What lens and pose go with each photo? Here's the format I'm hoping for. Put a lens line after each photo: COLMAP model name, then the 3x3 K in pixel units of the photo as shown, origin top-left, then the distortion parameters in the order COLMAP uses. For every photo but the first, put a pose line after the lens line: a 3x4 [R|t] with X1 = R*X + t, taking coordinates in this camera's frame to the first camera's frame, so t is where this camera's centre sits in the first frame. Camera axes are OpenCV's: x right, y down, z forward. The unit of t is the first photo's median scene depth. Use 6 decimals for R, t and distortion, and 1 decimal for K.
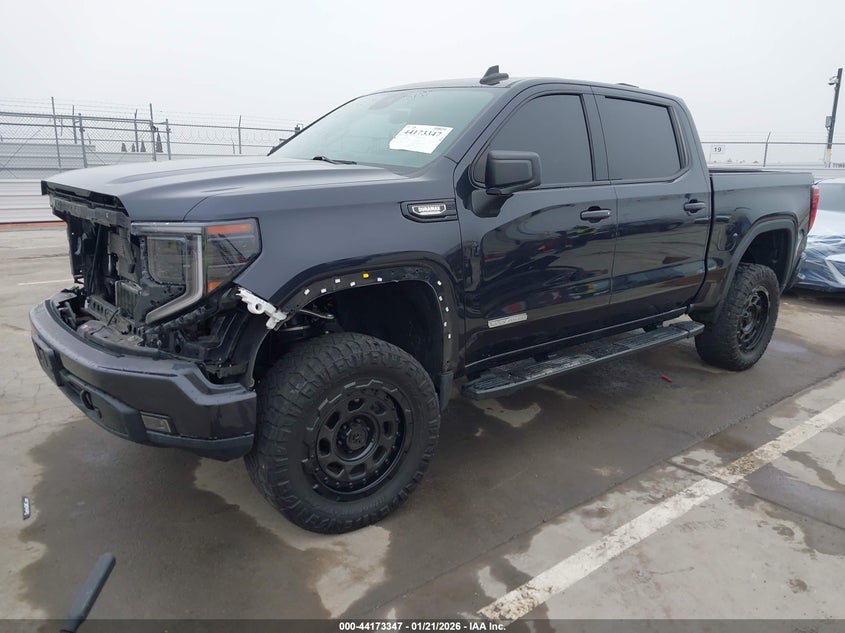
lens RADIAL K [[657.5, 0, 422.5], [0, 657.5, 316.5], [0, 0, 1]] dist [-0.000914, 0.002716]
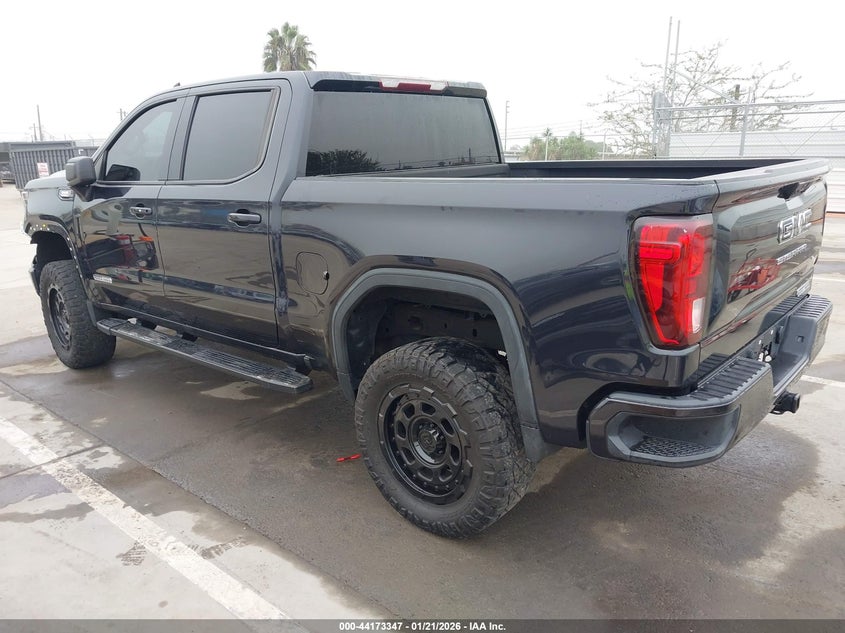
lens RADIAL K [[657.5, 0, 422.5], [0, 657.5, 316.5], [0, 0, 1]] dist [-0.000914, 0.002716]
pose [[0.172300, 0.230281, -0.957749, 1.476951], [-0.208691, 0.958753, 0.192979, -0.302528], [0.962684, 0.166624, 0.213251, 1.268407]]
